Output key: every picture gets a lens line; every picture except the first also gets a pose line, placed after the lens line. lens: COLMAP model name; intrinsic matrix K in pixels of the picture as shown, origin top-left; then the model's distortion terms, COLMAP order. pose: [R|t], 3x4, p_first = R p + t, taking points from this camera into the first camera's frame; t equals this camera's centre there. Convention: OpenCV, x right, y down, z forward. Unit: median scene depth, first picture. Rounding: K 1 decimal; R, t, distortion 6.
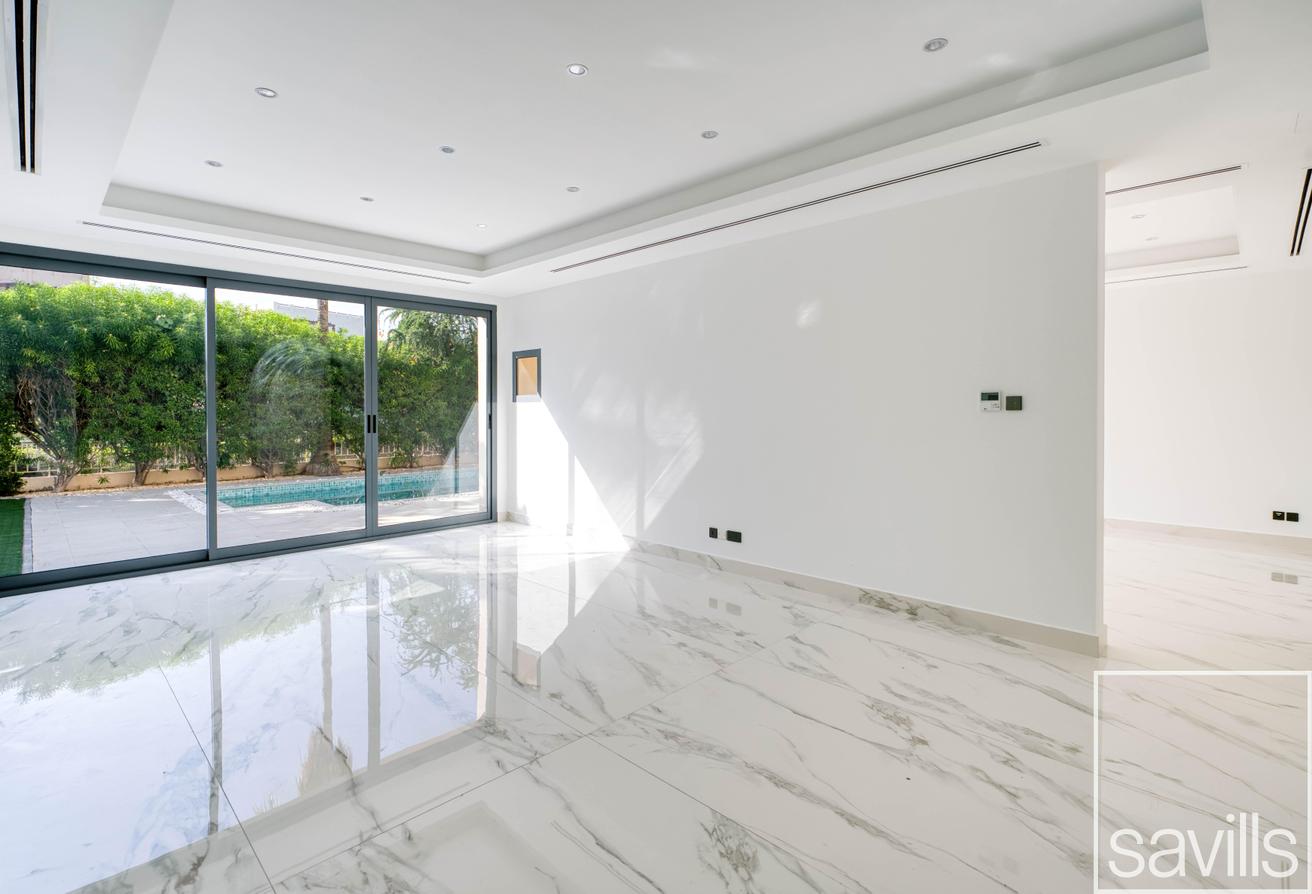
lens RADIAL K [[620.1, 0, 670.0], [0, 620.1, 417.0], [0, 0, 1]] dist [-0.008848, 0.004009]
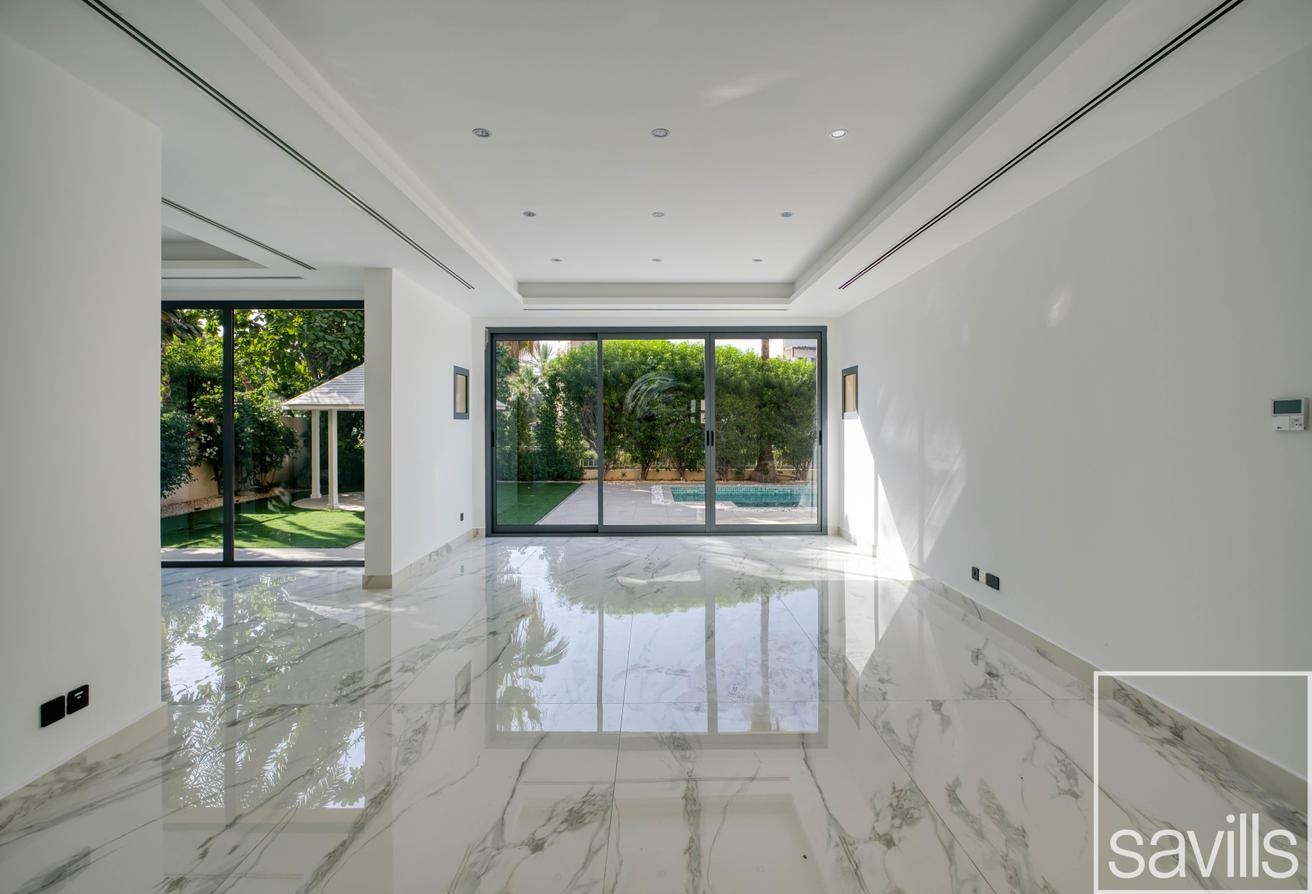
lens RADIAL K [[620.1, 0, 662.2], [0, 620.1, 425.2], [0, 0, 1]] dist [-0.008848, 0.004009]
pose [[0.703416, 0.001715, -0.710776, 0.358094], [-0.011192, 0.999900, -0.008662, -0.002492], [0.710690, 0.014048, 0.703365, 0.102616]]
